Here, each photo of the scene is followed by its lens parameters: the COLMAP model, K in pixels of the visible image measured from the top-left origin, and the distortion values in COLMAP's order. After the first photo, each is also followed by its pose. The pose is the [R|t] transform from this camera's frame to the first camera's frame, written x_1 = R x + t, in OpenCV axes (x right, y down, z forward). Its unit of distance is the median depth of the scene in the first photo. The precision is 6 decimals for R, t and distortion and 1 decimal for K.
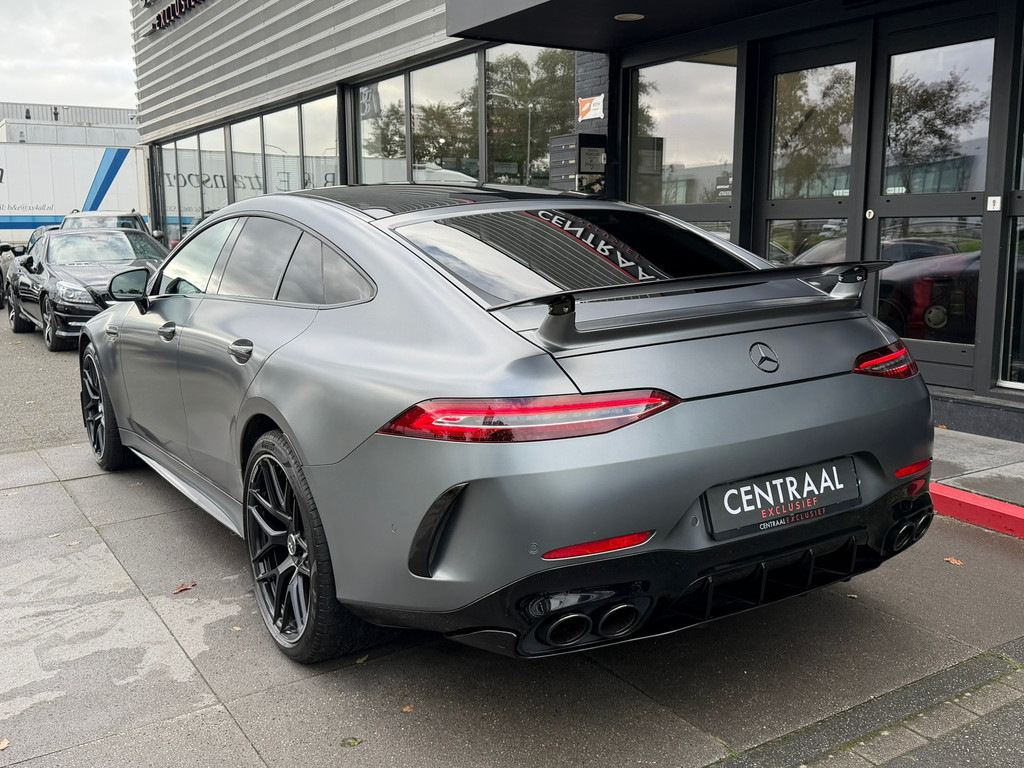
lens RADIAL K [[1005.5, 0, 509.6], [0, 1005.5, 388.0], [0, 0, 1]] dist [0.159403, -0.355386]
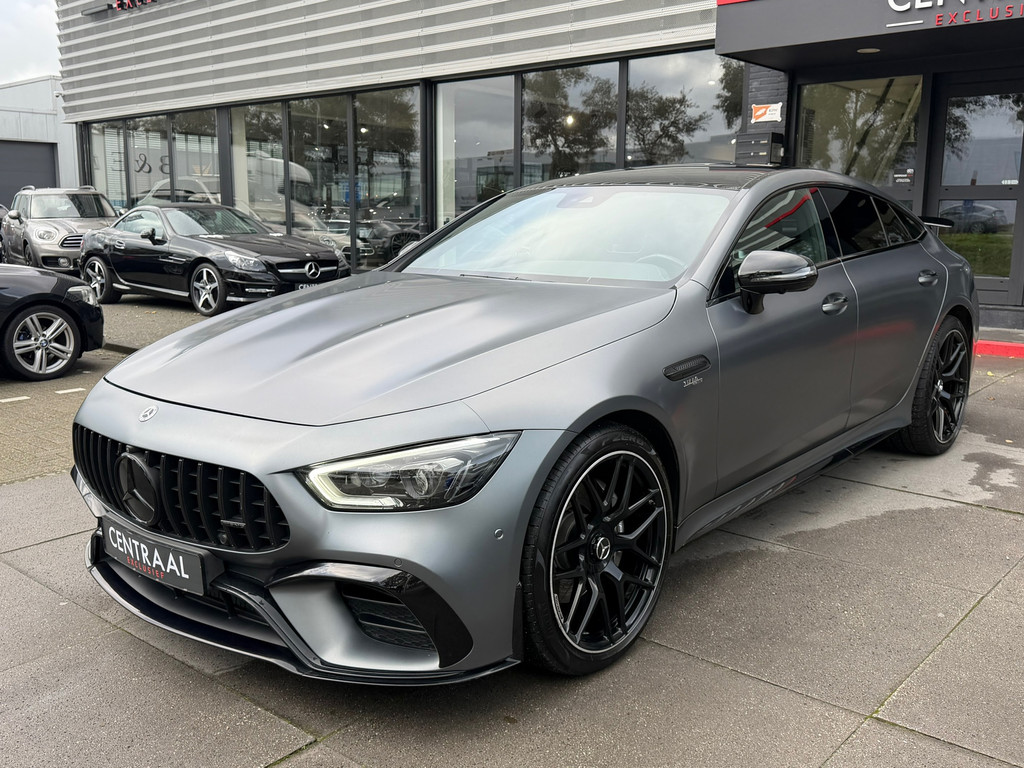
lens RADIAL K [[958.8, 0, 507.0], [0, 958.8, 395.0], [0, 0, 1]] dist [0.130911, -0.262594]
pose [[0.955461, -0.039609, 0.292447, -0.628027], [0.033177, 0.999087, 0.026920, 0.041138], [-0.293246, -0.016019, 0.955903, -0.098153]]
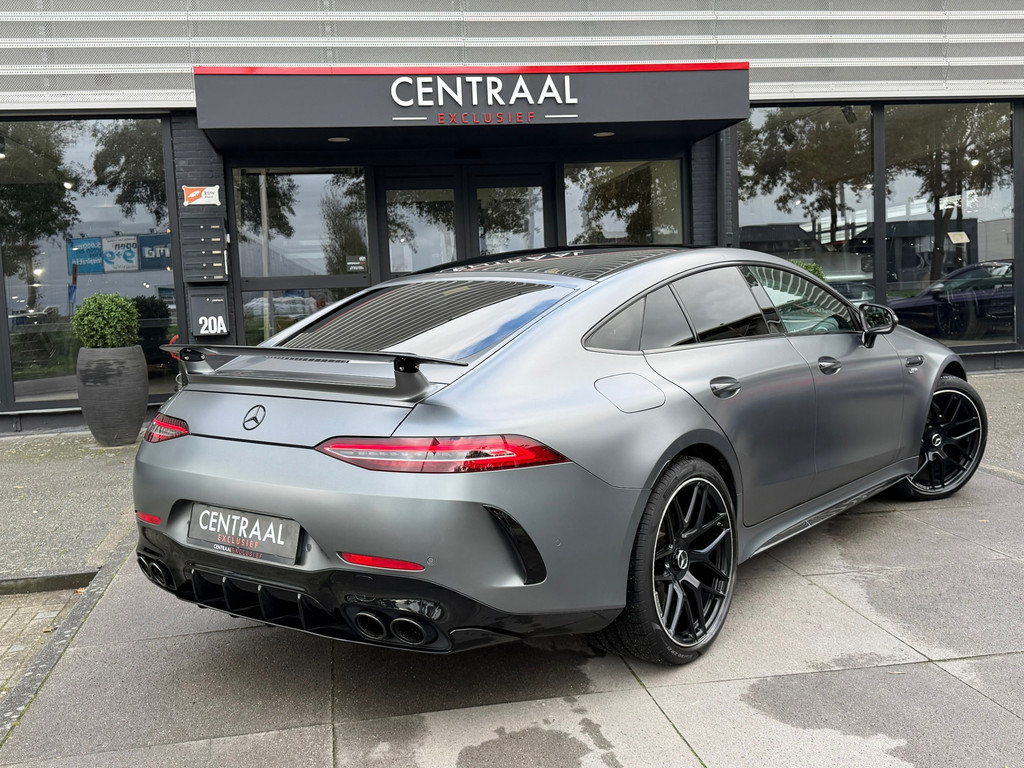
lens RADIAL K [[1070.9, 0, 511.1], [0, 1070.9, 388.2], [0, 0, 1]] dist [0.176134, -0.392305]
pose [[0.369336, -0.088025, 0.925118, -0.986319], [0.186400, 0.982289, 0.019049, -0.015411], [-0.910410, 0.165407, 0.379202, 0.243438]]
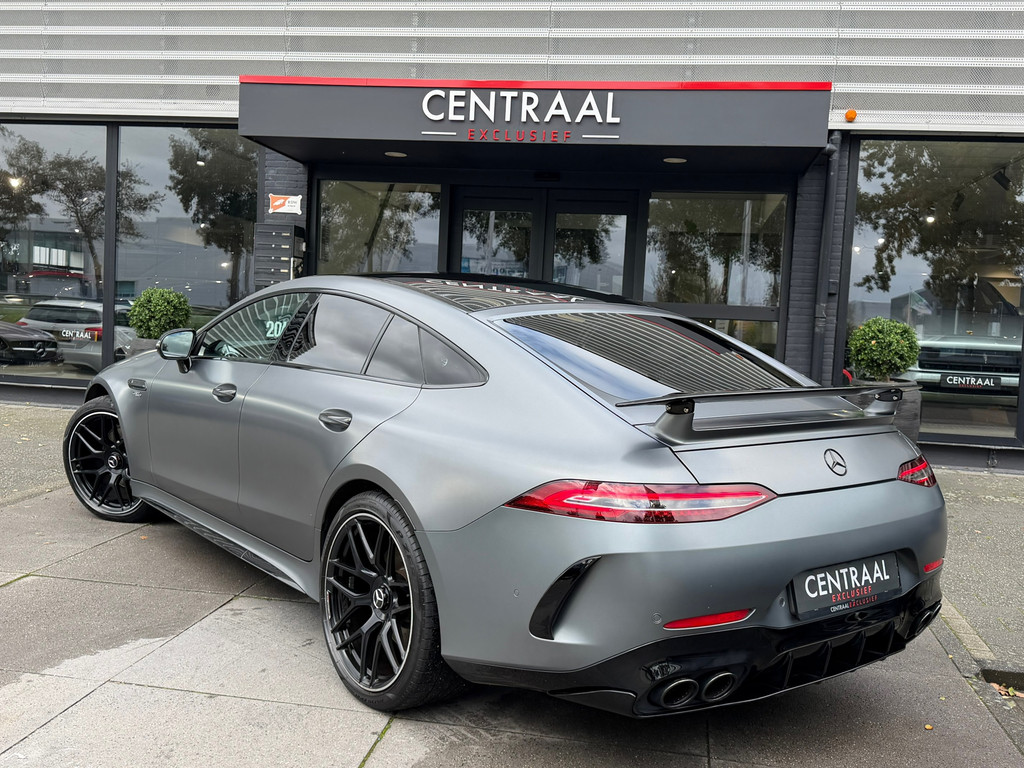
lens RADIAL K [[991.6, 0, 515.2], [0, 991.6, 387.5], [0, 0, 1]] dist [0.145797, -0.285561]
pose [[0.656734, -0.007889, 0.754081, -0.661067], [0.061987, 0.997126, -0.043554, 0.013499], [-0.751571, 0.075347, 0.655335, 0.022371]]
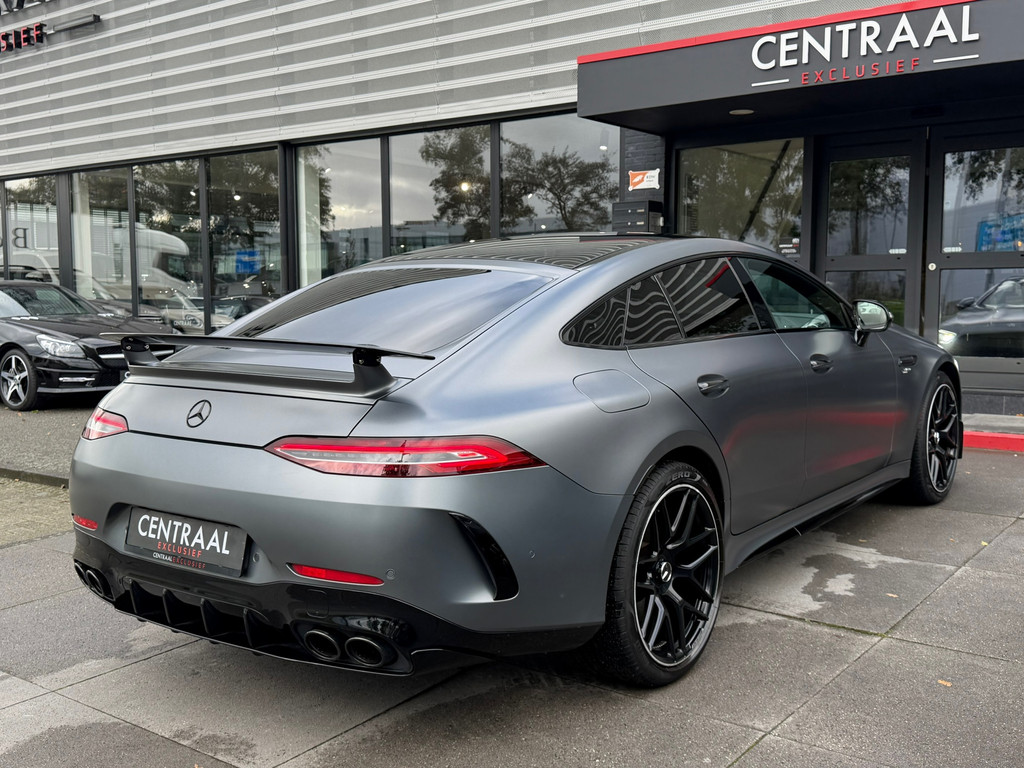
lens RADIAL K [[1070.9, 0, 511.1], [0, 1070.9, 388.2], [0, 0, 1]] dist [0.176134, -0.392305]
pose [[0.931860, -0.028325, 0.361711, -0.542593], [0.054157, 0.996638, -0.061477, 0.038963], [-0.358754, 0.076877, 0.930261, -0.106747]]
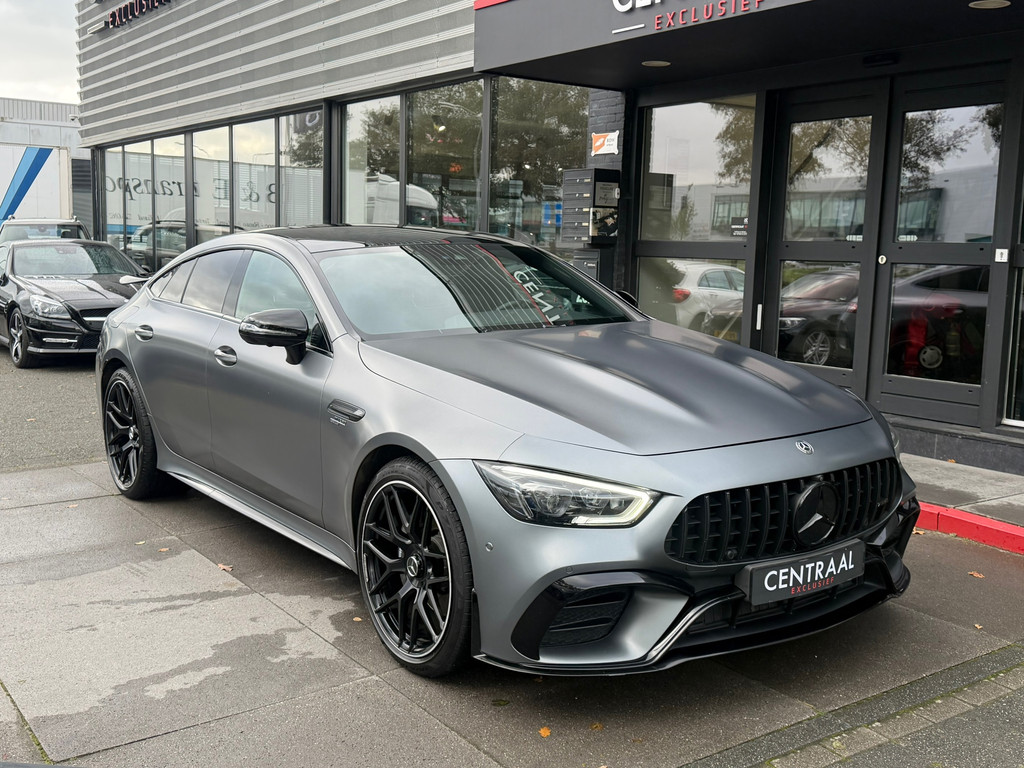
lens RADIAL K [[1111.5, 0, 512.0], [0, 1111.5, 384.0], [0, 0, 1]] dist [0.183753, -0.437477]
pose [[0.997730, 0.025529, 0.062317, -0.078264], [-0.023408, 0.999129, -0.034534, 0.006509], [-0.063144, 0.032997, 0.997459, -0.108703]]
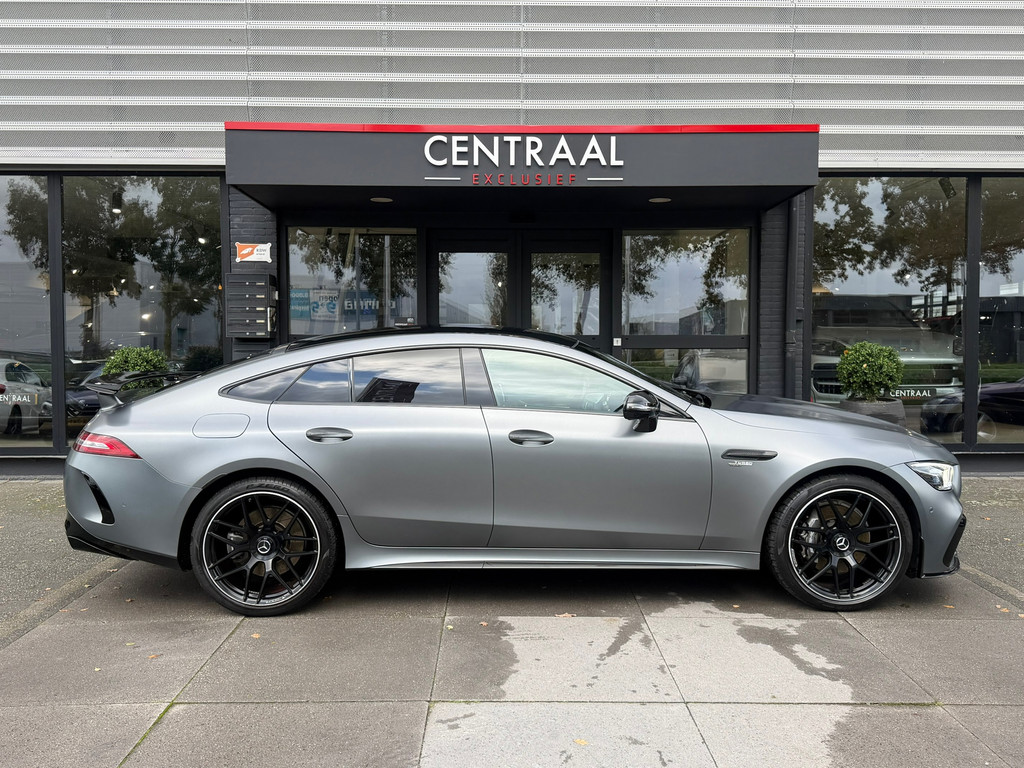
lens RADIAL K [[920.1, 0, 512.0], [0, 920.1, 384.0], [0, 0, 1]] dist [0.133470, -0.234255]
pose [[0.508157, -0.025495, 0.860887, -0.717357], [0.130230, 0.990343, -0.047542, -0.034438], [-0.851362, 0.136272, 0.506570, 0.222672]]
